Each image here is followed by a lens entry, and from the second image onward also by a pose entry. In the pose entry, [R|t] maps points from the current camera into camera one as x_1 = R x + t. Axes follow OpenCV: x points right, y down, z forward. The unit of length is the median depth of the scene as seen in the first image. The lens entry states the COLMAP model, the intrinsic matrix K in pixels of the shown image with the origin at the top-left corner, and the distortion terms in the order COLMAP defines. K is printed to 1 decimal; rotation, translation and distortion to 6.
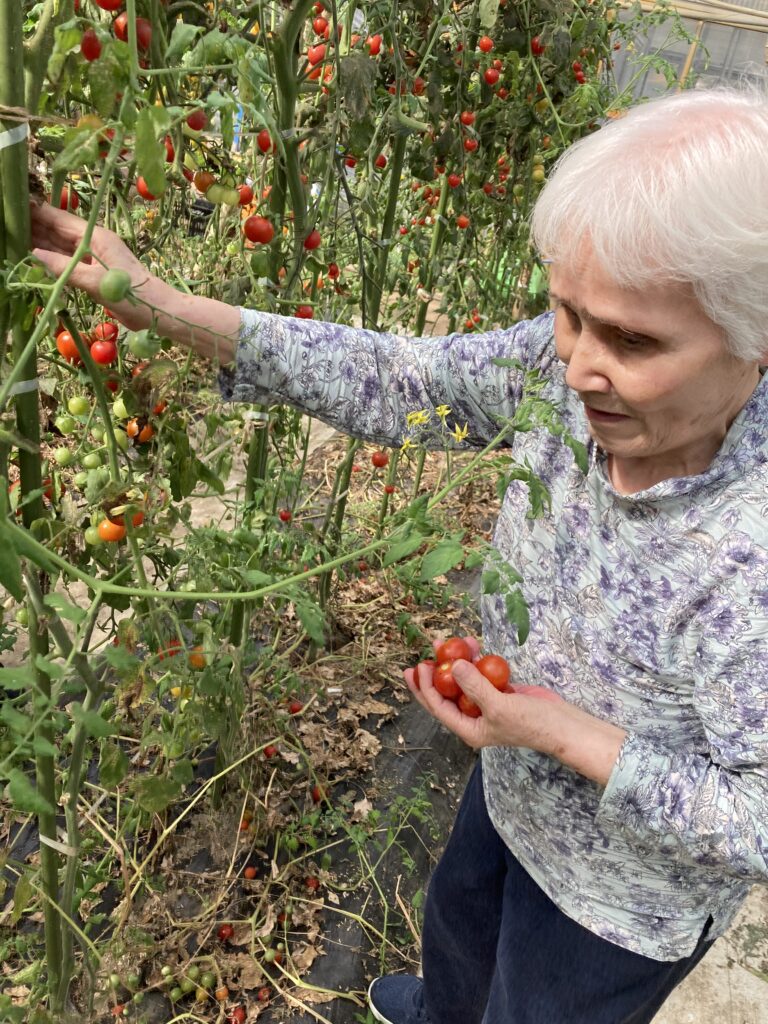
lens RADIAL K [[814.5, 0, 395.9], [0, 814.5, 504.6], [0, 0, 1]] dist [0.028395, -0.021241]
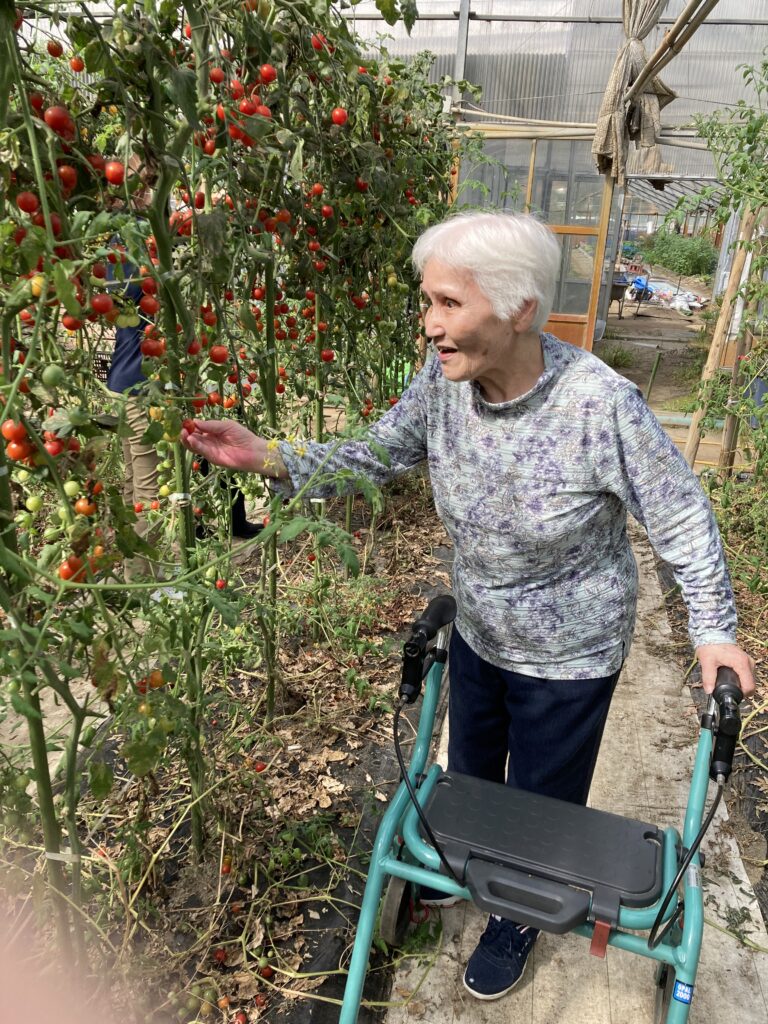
lens RADIAL K [[814.5, 0, 376.4], [0, 814.5, 514.1], [0, 0, 1]] dist [0.028395, -0.021241]
pose [[0.984733, -0.167863, 0.046073, 0.036879], [0.172465, 0.976722, -0.127556, 0.078542], [-0.023589, 0.133554, 0.990761, -0.138966]]
